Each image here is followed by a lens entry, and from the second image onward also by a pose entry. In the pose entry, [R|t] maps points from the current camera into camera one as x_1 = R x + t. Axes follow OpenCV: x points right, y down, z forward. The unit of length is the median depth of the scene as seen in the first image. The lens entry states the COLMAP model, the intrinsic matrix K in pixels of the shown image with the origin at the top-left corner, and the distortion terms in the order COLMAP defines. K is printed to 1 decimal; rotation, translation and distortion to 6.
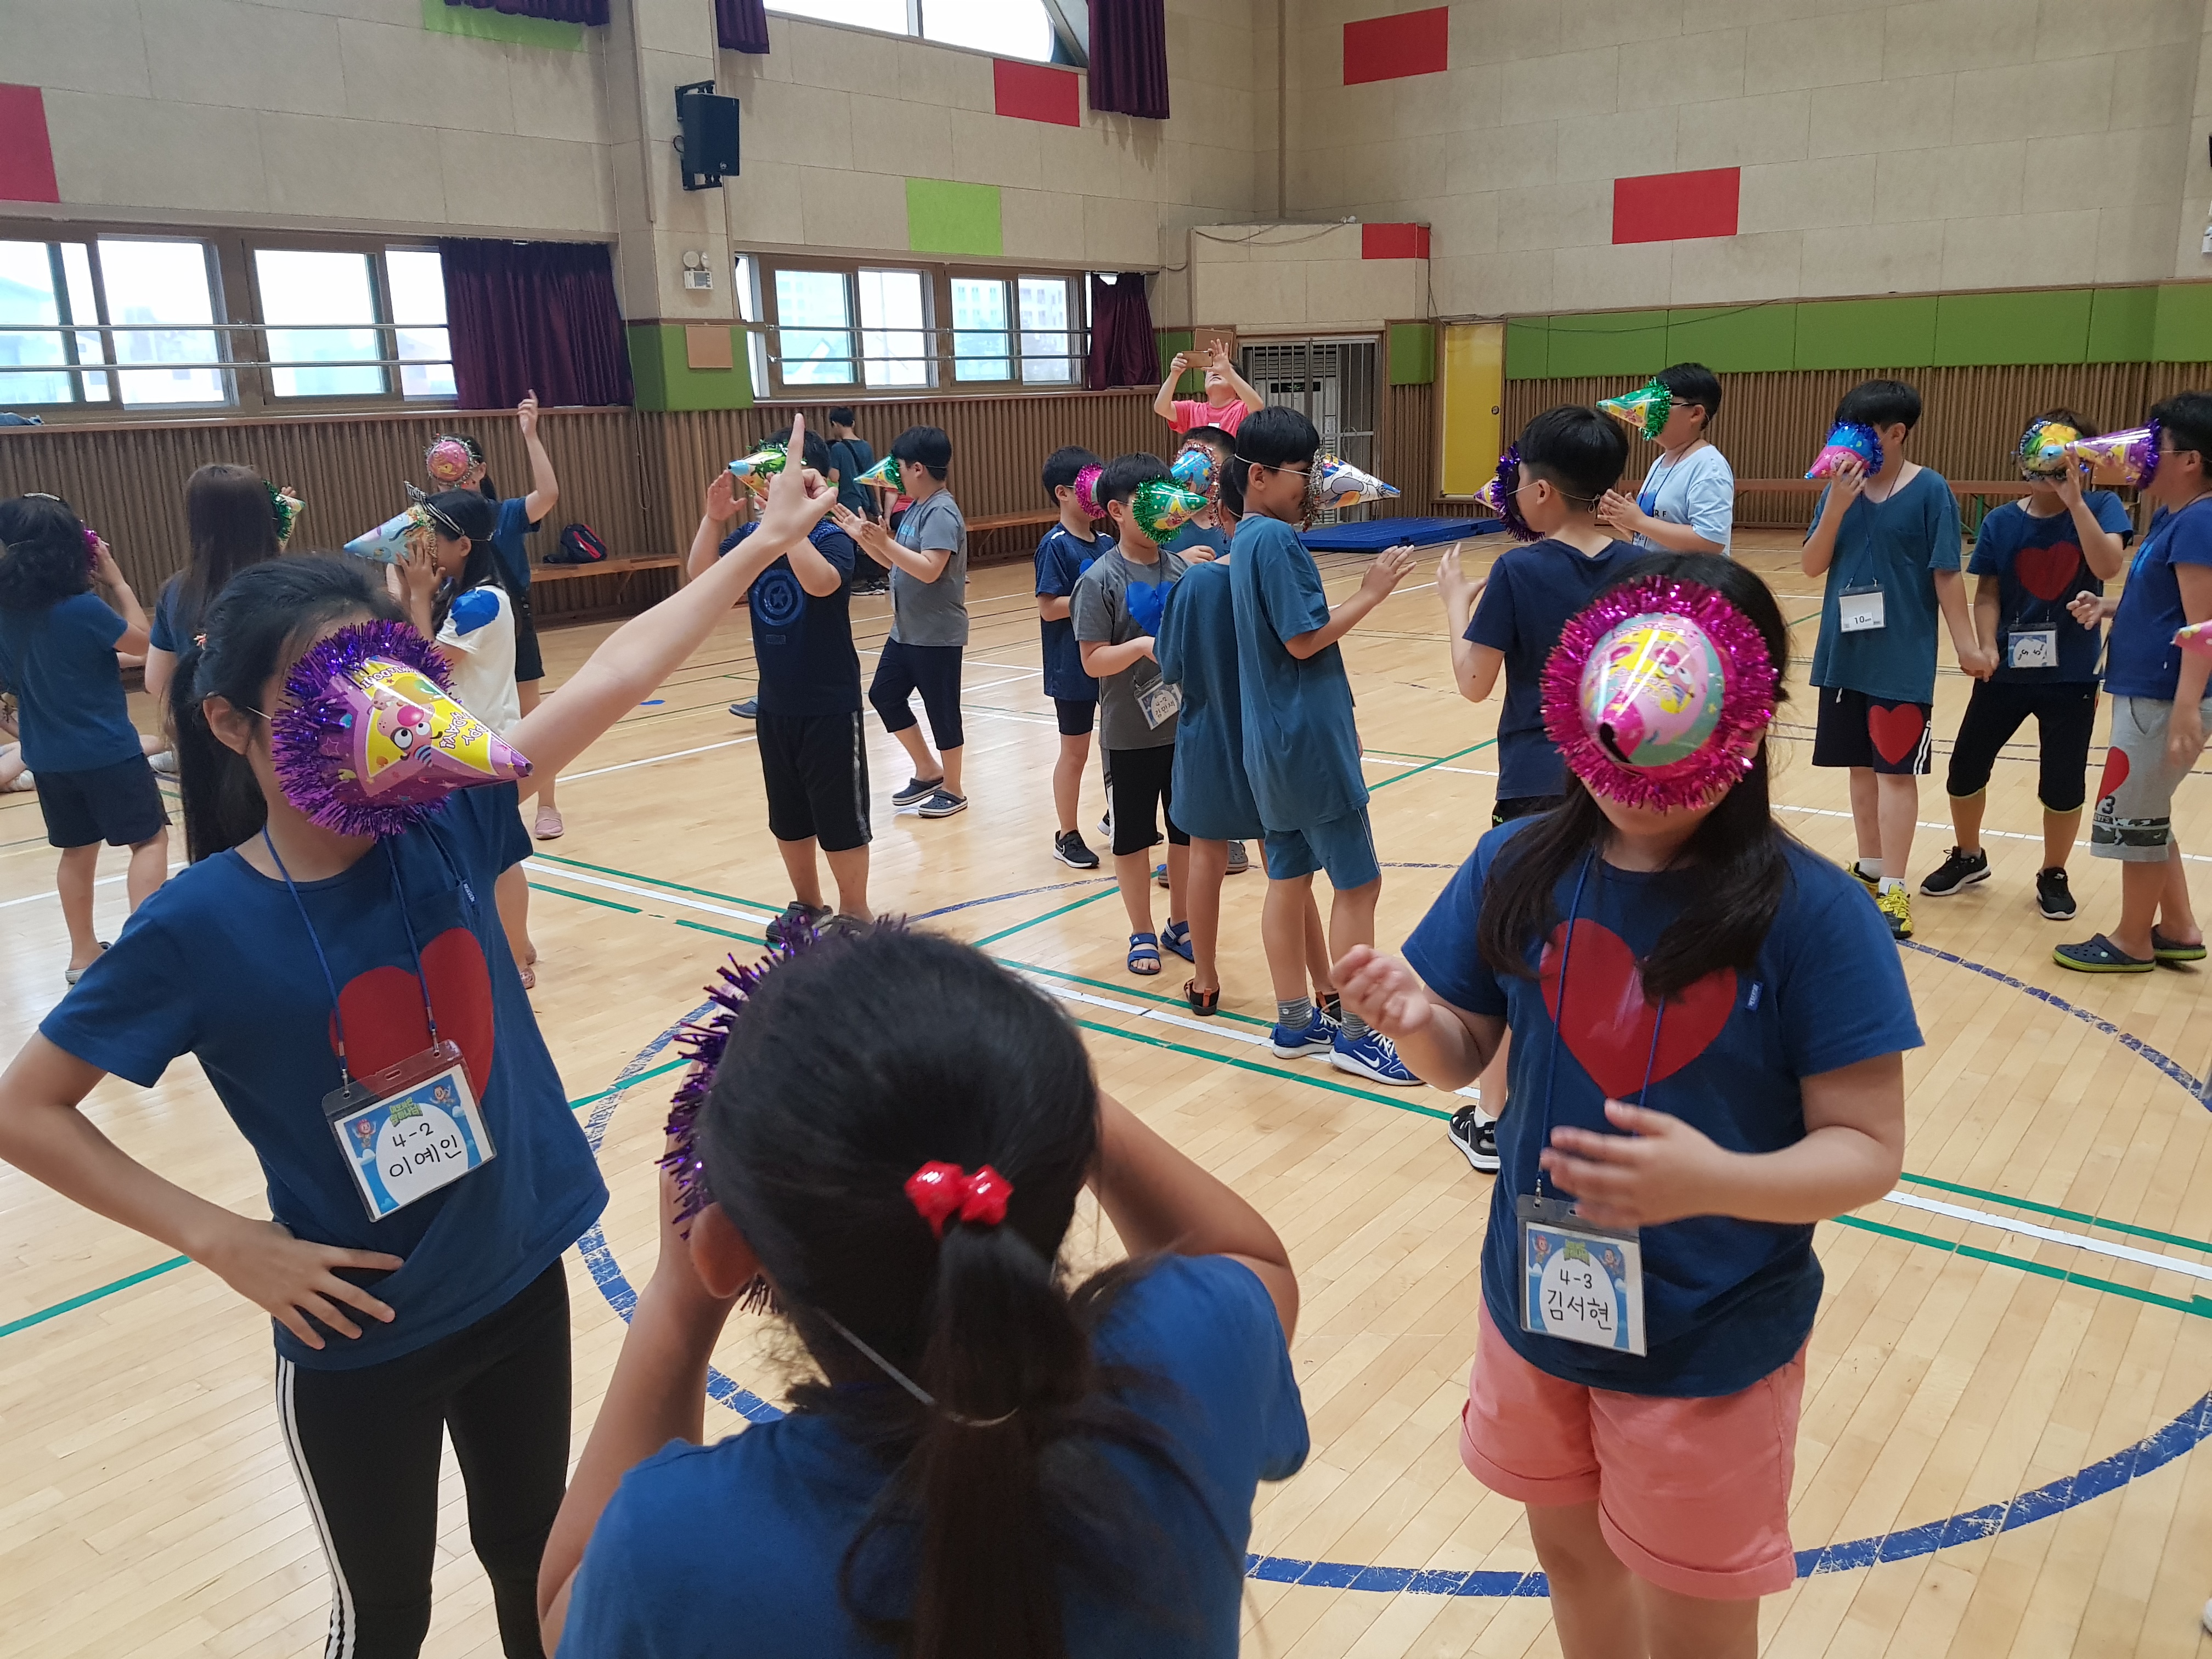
lens RADIAL K [[1713.1, 0, 1106.0], [0, 1713.1, 829.5], [0, 0, 1]] dist [0.041387, -0.076508]
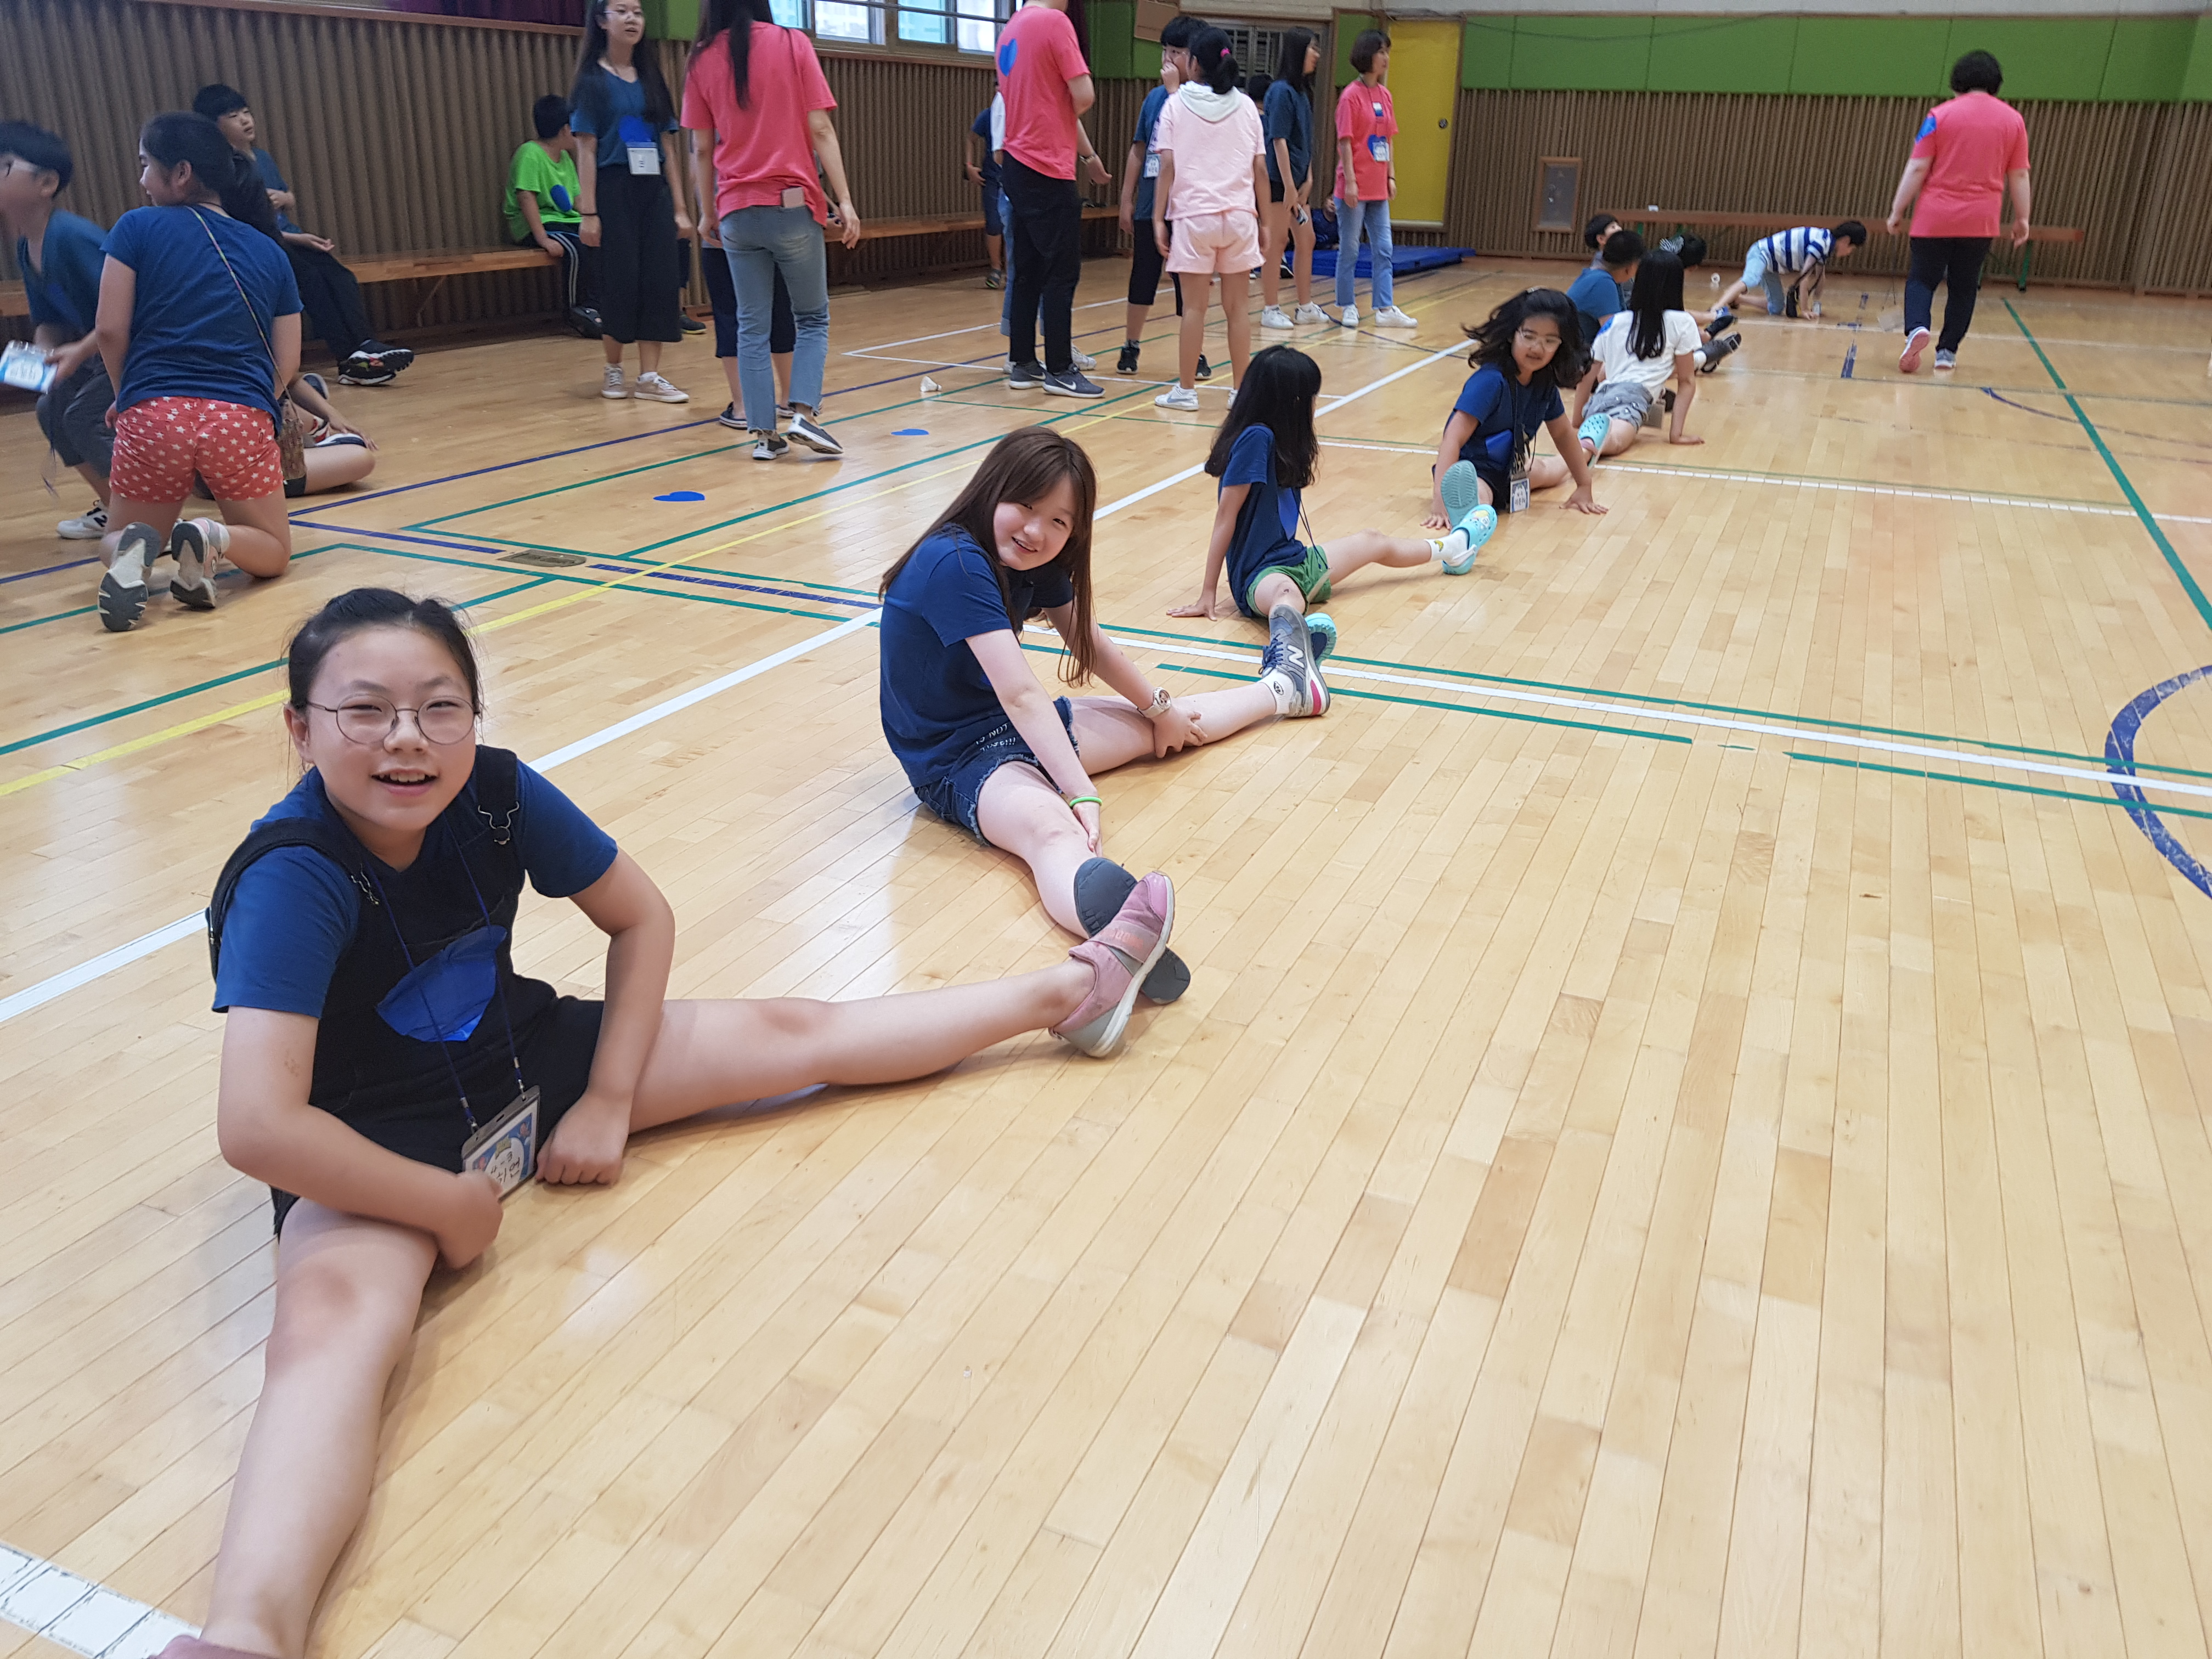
lens RADIAL K [[1733.2, 0, 1085.0], [0, 1733.2, 833.8], [0, 0, 1]] dist [-0.002438, -0.011792]
pose [[0.965294, -0.048345, 0.256654, -0.231904], [0.013261, 0.990523, 0.136706, -0.003042], [-0.260830, -0.128558, 0.956786, 0.156442]]
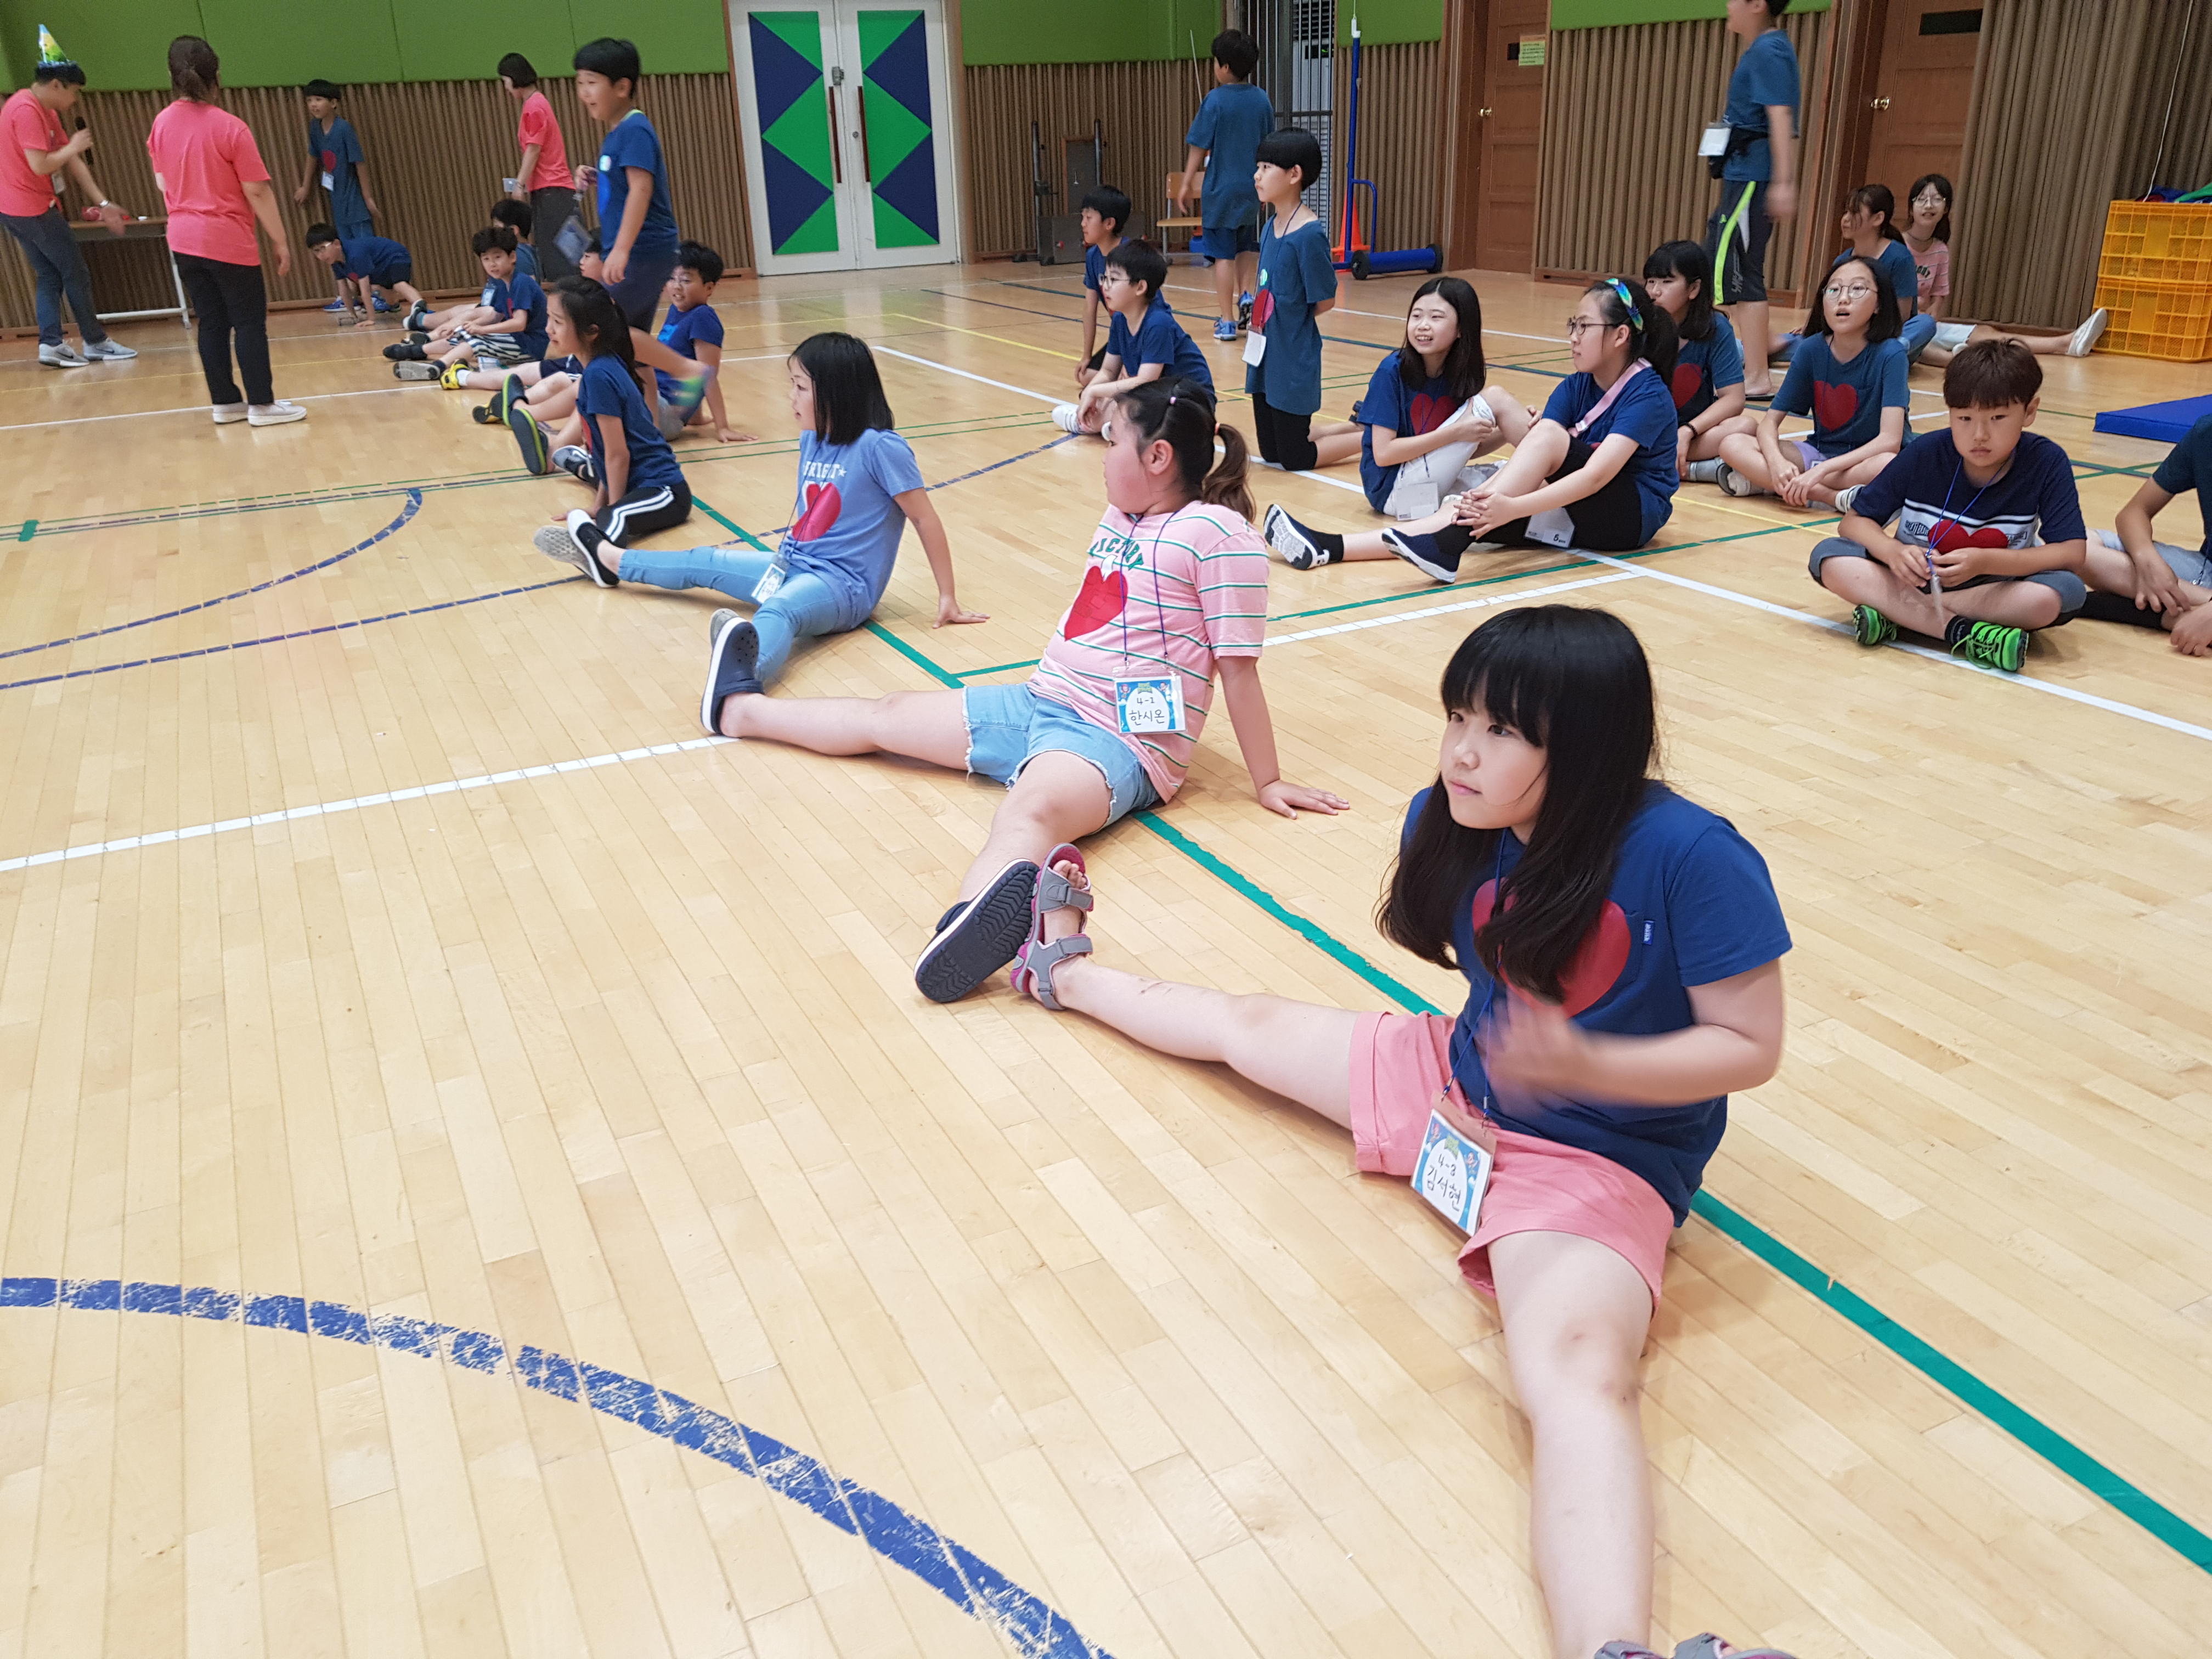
lens RADIAL K [[1713.1, 0, 1106.0], [0, 1713.1, 829.5], [0, 0, 1]] dist [0.041387, -0.076508]
pose [[0.427432, -0.325455, 0.843434, 0.084497], [0.239374, 0.940398, 0.241562, -0.019393], [-0.871781, 0.098644, 0.479862, 0.165938]]
